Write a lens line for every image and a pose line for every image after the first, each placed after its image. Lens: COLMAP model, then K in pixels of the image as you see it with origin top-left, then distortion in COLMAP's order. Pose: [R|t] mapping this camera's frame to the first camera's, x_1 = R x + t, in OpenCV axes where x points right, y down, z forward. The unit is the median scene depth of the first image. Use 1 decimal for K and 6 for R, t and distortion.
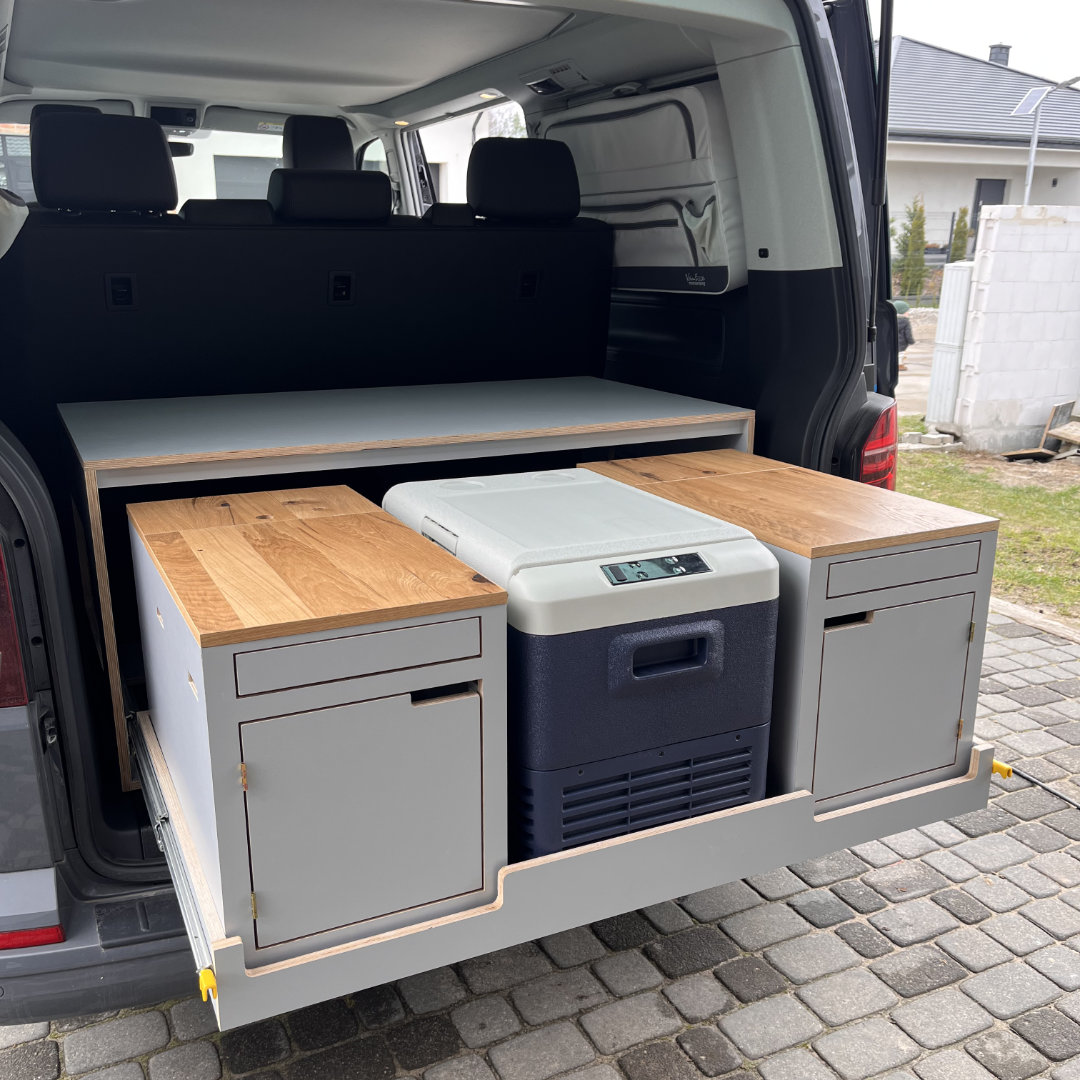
lens RADIAL K [[1120.7, 0, 559.2], [0, 1120.7, 574.5], [0, 0, 1]] dist [0.012105, 0.004701]
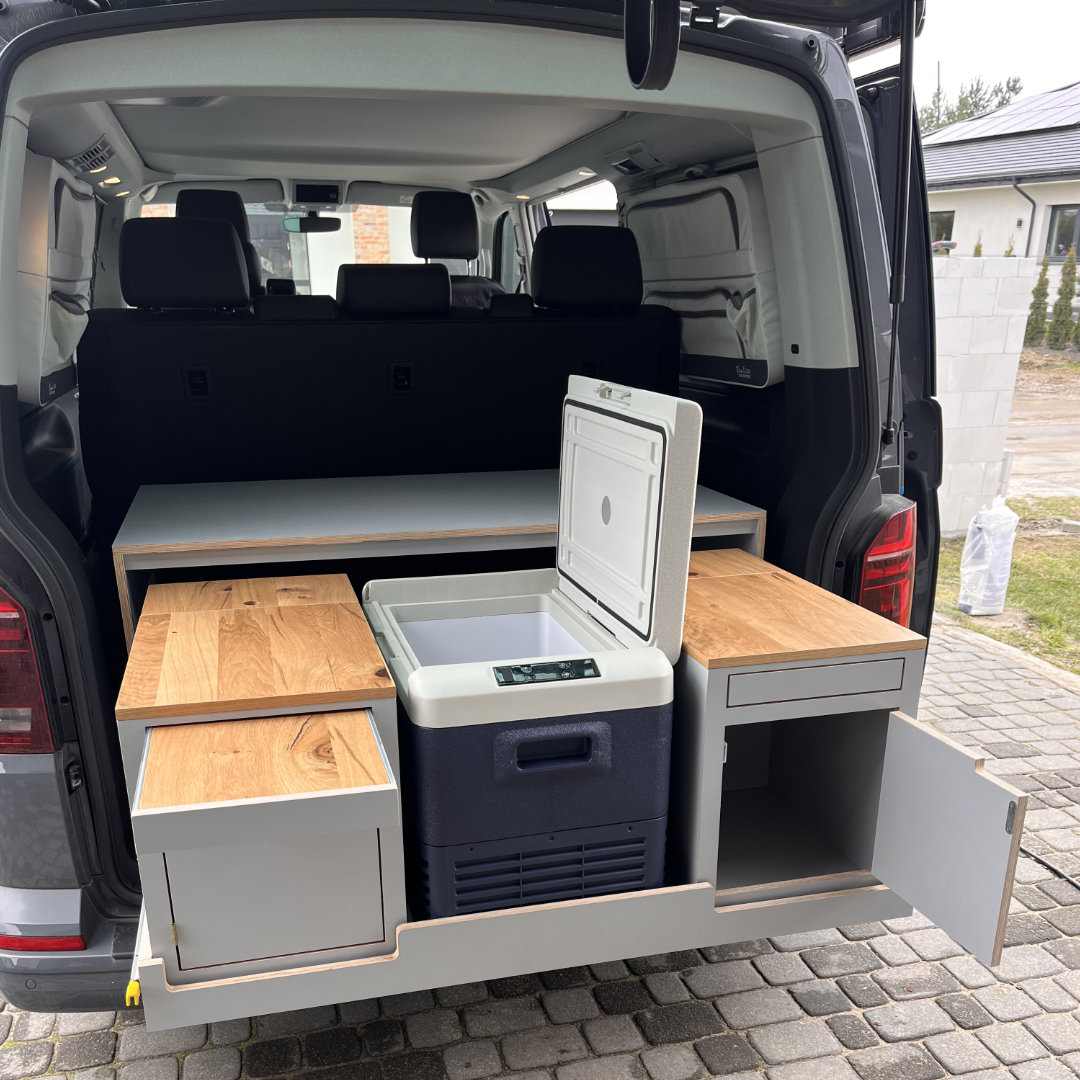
lens RADIAL K [[1127.7, 0, 542.7], [0, 1127.7, 742.1], [0, 0, 1]] dist [0.013297, -0.003801]
pose [[0.979907, 0.068366, -0.187373, 0.179169], [-0.051096, 0.994117, 0.095505, -0.025519], [0.192800, -0.084012, 0.977635, -0.050713]]
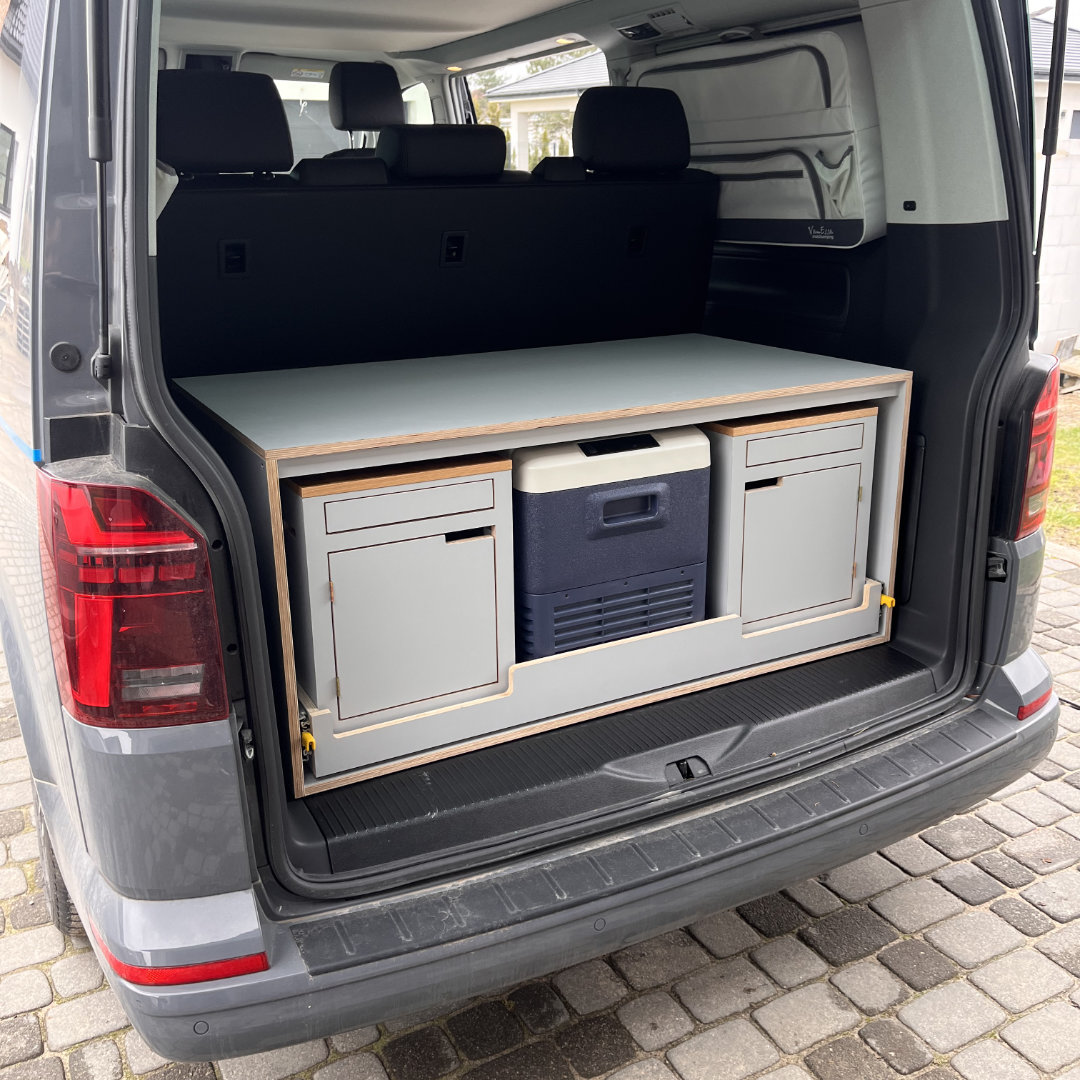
lens RADIAL K [[1121.3, 0, 553.4], [0, 1121.3, 523.4], [0, 0, 1]] dist [0.032976, -0.044139]
pose [[0.999459, -0.023192, 0.023327, -0.154397], [0.022973, 0.999690, 0.009636, -0.032943], [-0.023543, -0.009094, 0.999681, 0.046706]]
